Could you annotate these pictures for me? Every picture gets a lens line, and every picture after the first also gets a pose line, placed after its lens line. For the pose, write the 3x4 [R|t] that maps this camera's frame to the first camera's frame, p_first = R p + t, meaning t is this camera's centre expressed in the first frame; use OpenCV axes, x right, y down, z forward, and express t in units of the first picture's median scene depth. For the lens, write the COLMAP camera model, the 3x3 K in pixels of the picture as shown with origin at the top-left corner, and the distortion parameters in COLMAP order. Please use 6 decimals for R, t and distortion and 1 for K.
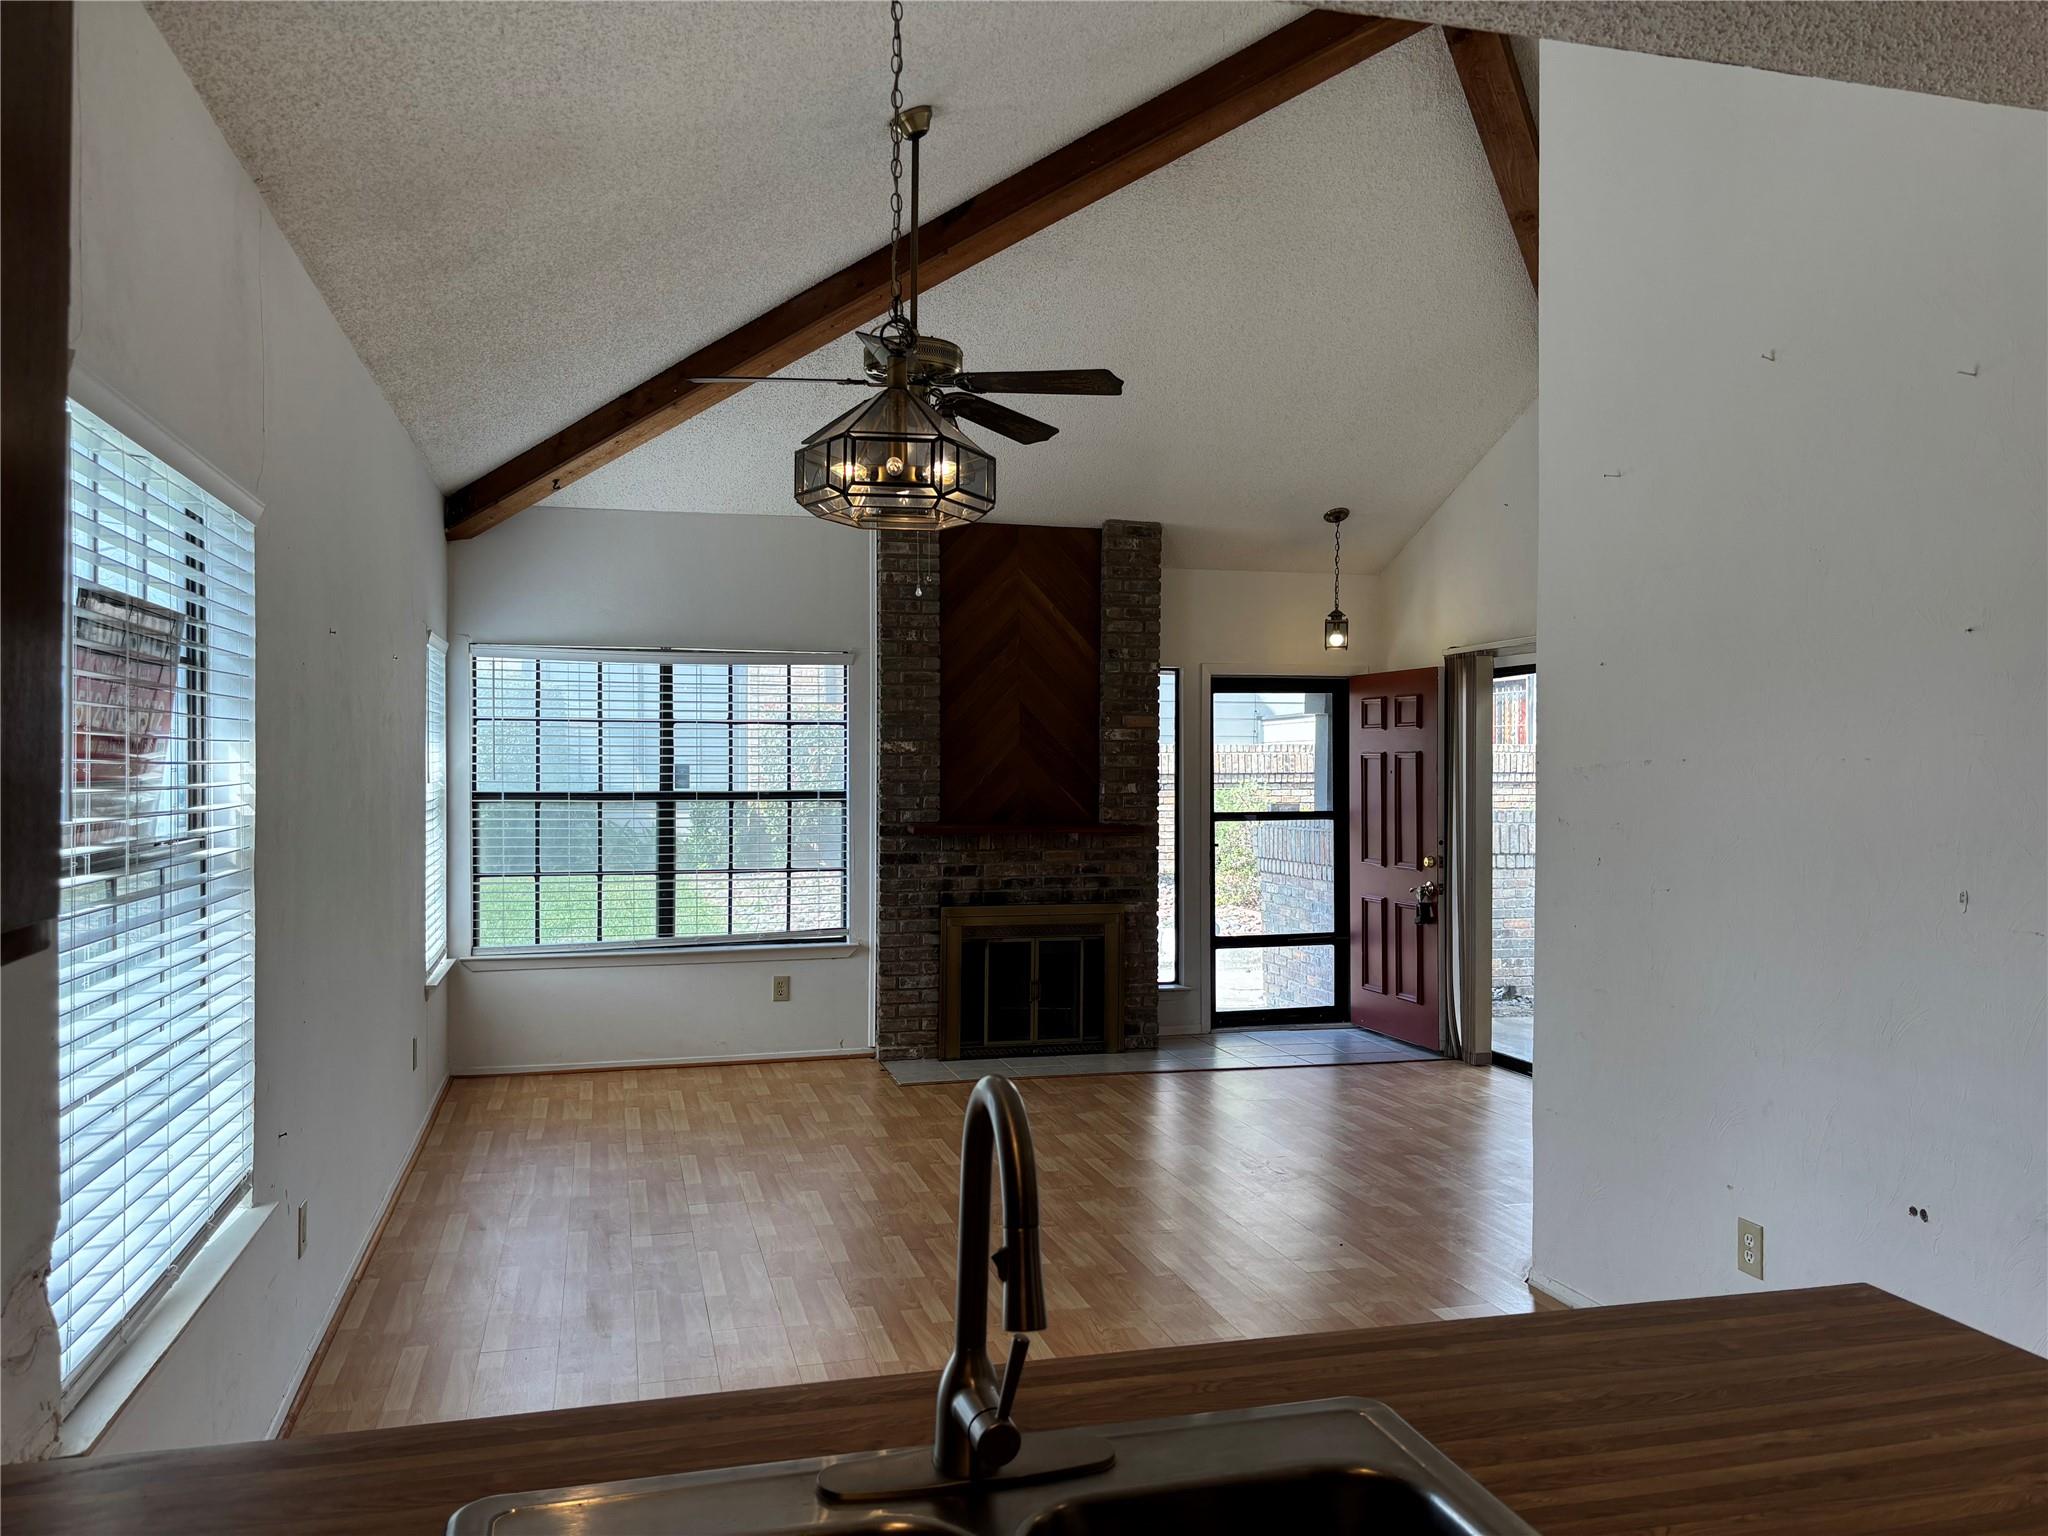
lens RADIAL K [[1519.2, 0, 1025.2], [0, 1519.2, 785.9], [0, 0, 1]] dist [0.128187, -0.136160]
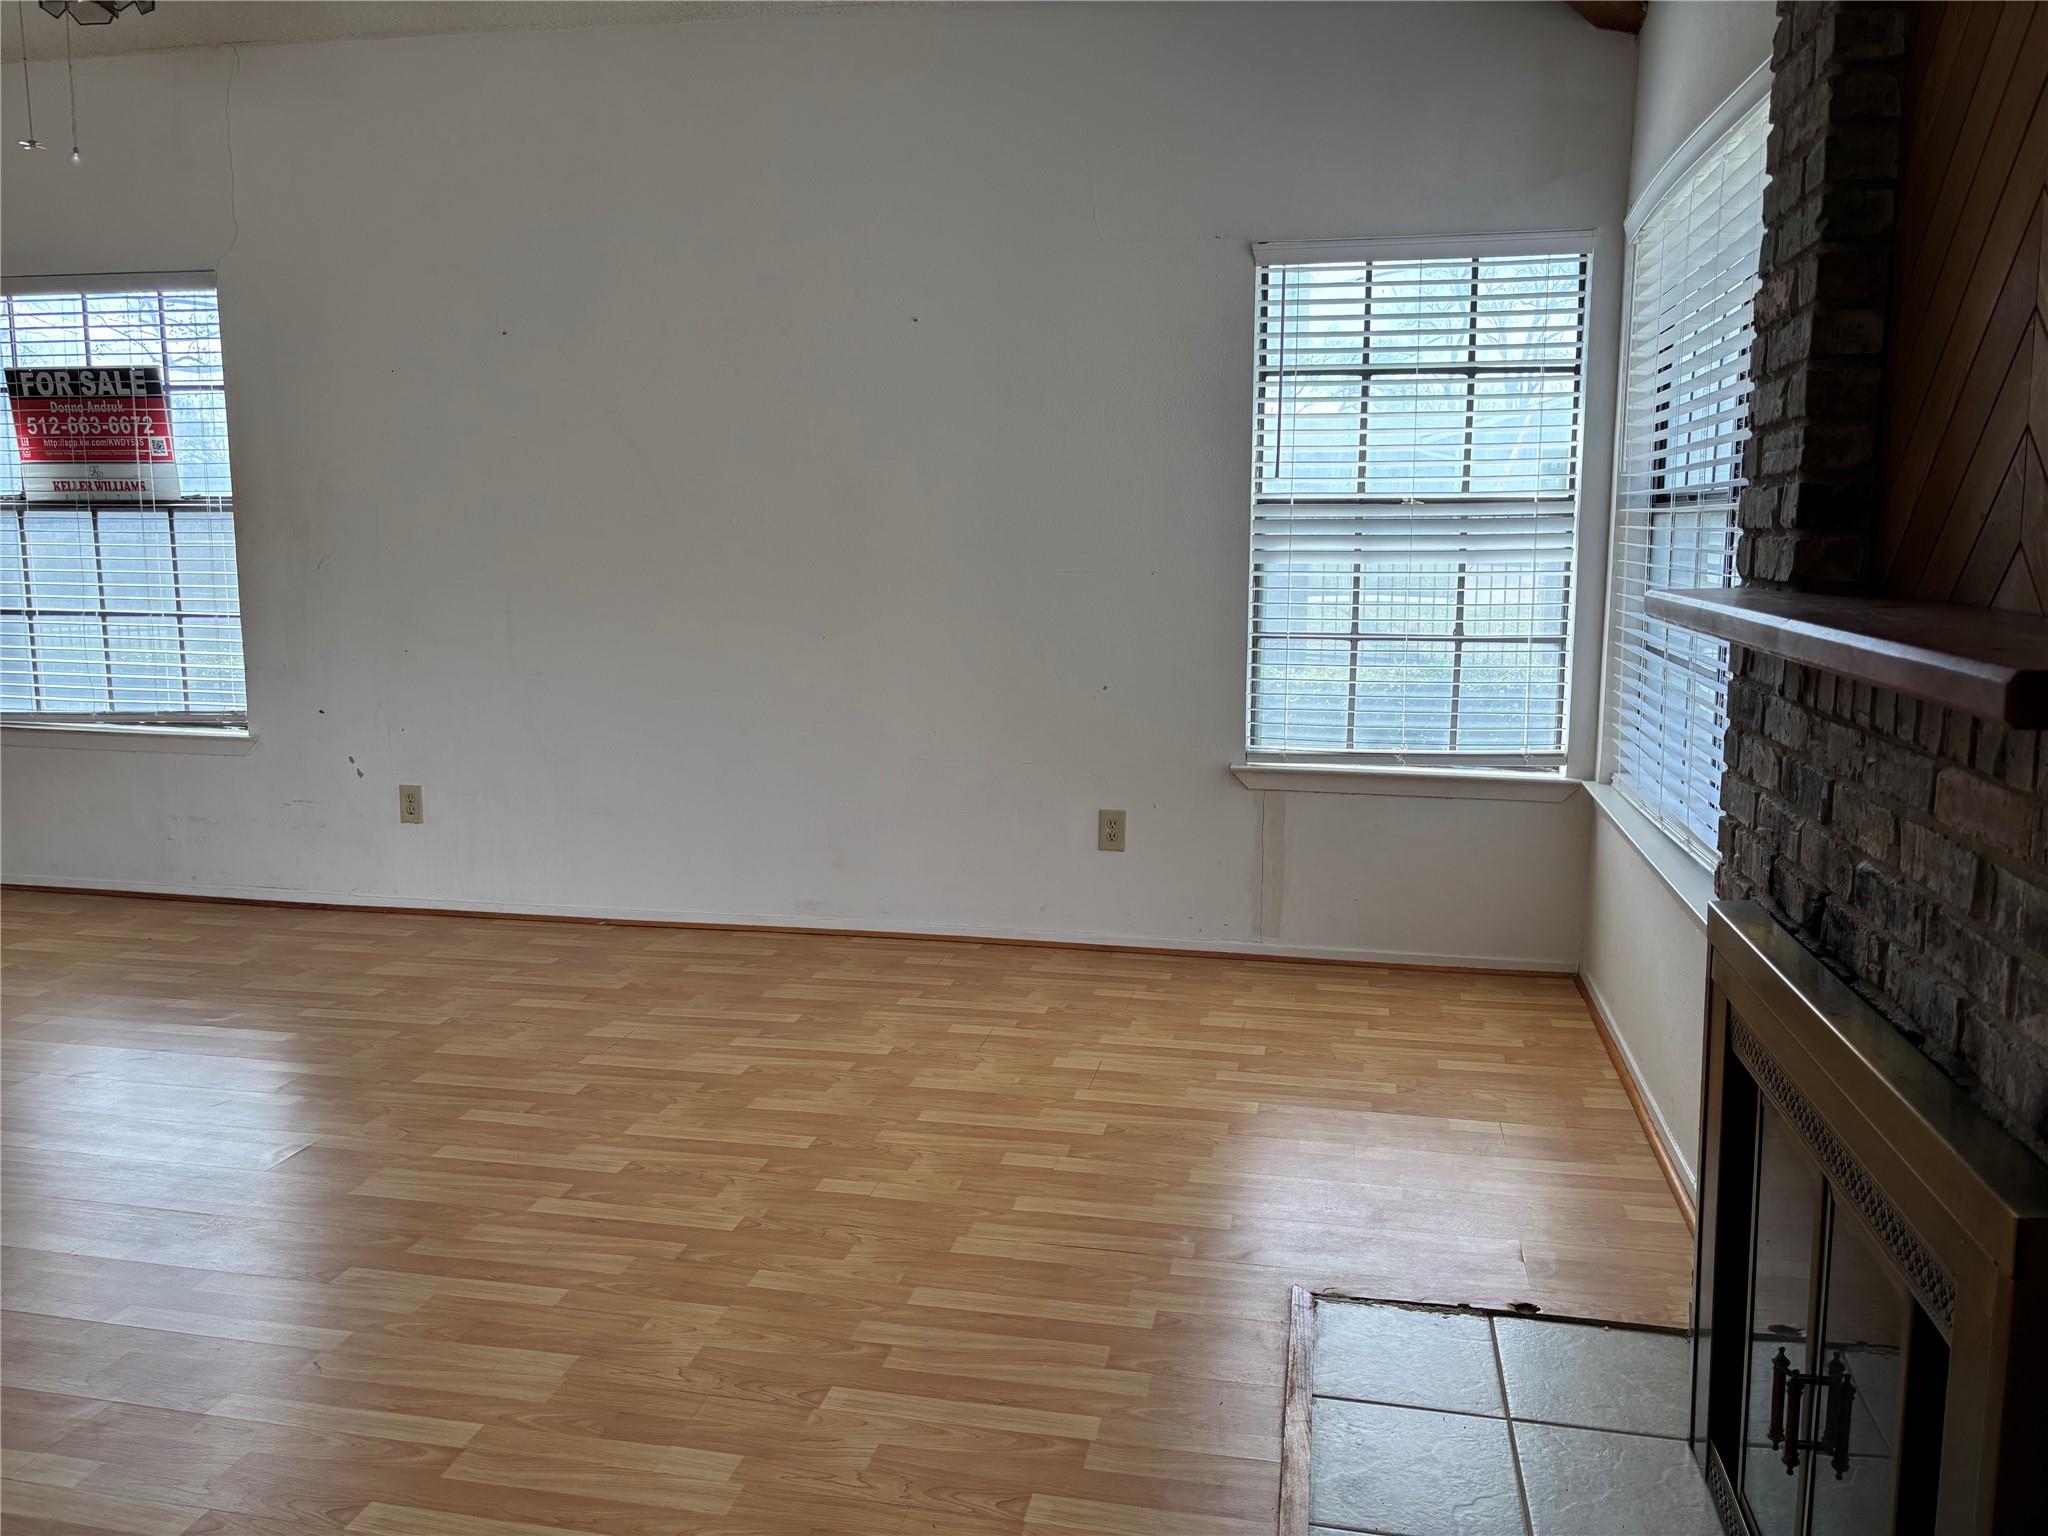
lens RADIAL K [[1555.6, 0, 1024.0], [0, 1555.6, 768.0], [0, 0, 1]] dist [0.136563, -0.170979]
pose [[-0.452393, 0.140534, -0.880676, 0.240535], [-0.014540, 0.986212, 0.164844, 0.010384], [0.891700, 0.087380, -0.444112, 1.010905]]
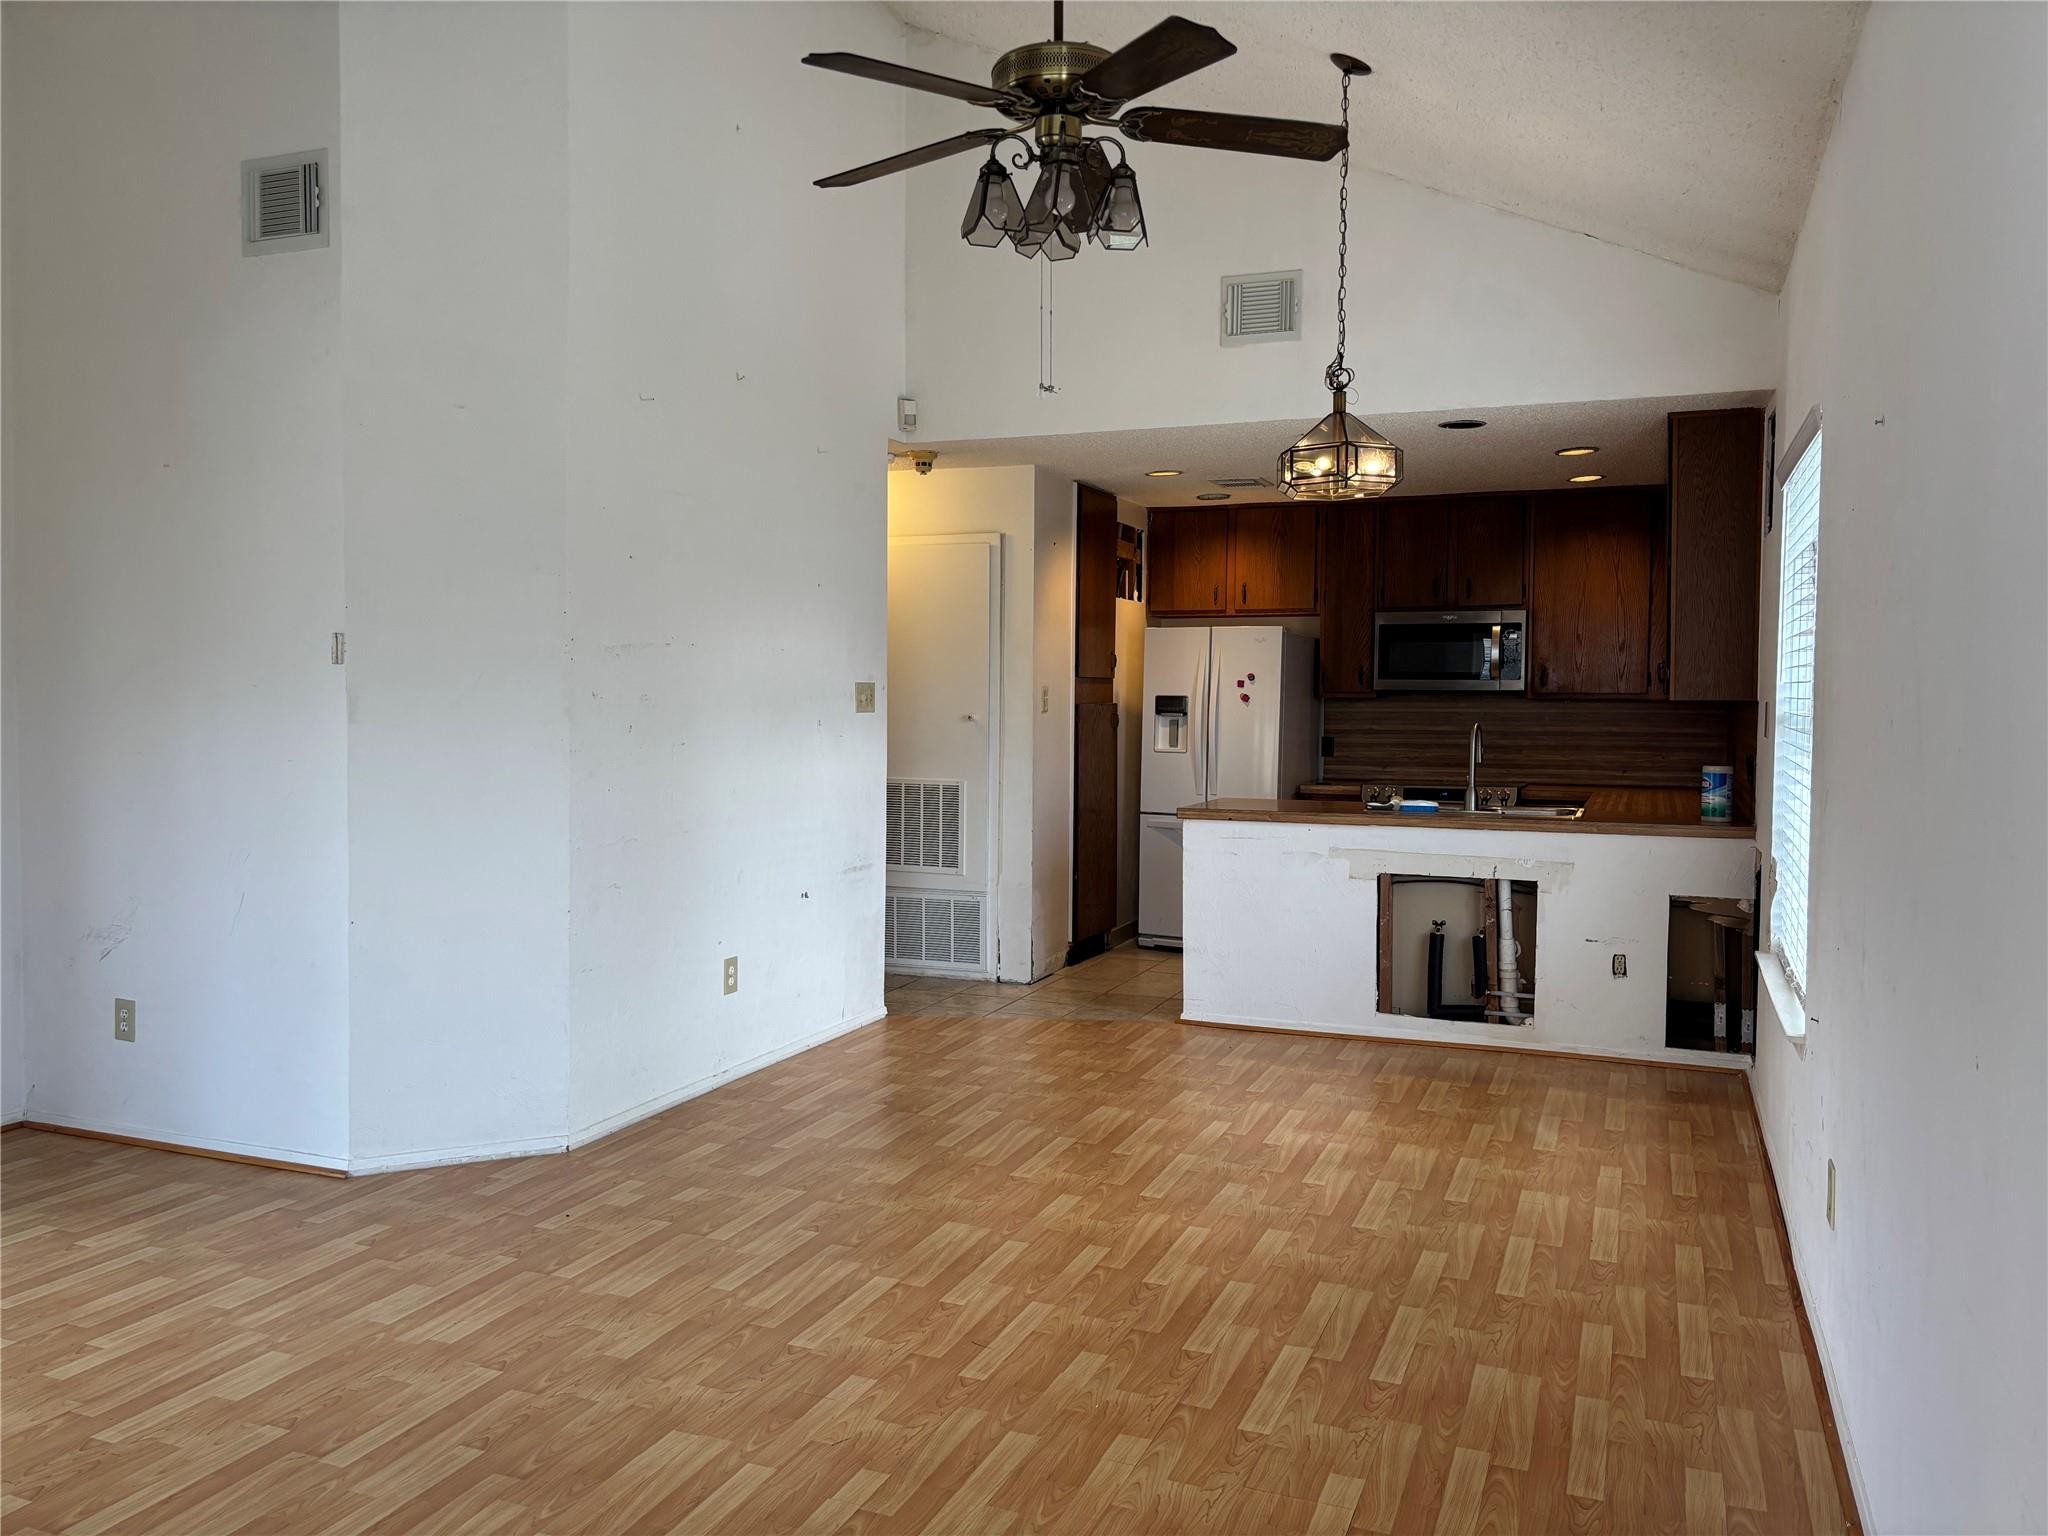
lens RADIAL K [[1557.8, 0, 1024.0], [0, 1557.8, 768.0], [0, 0, 1]] dist [0.022736, -0.002443]
pose [[-0.796797, -0.036015, 0.603172, -0.303466], [0.000631, 0.998172, 0.060433, 0.003442], [-0.604246, 0.048533, -0.795318, 0.933022]]
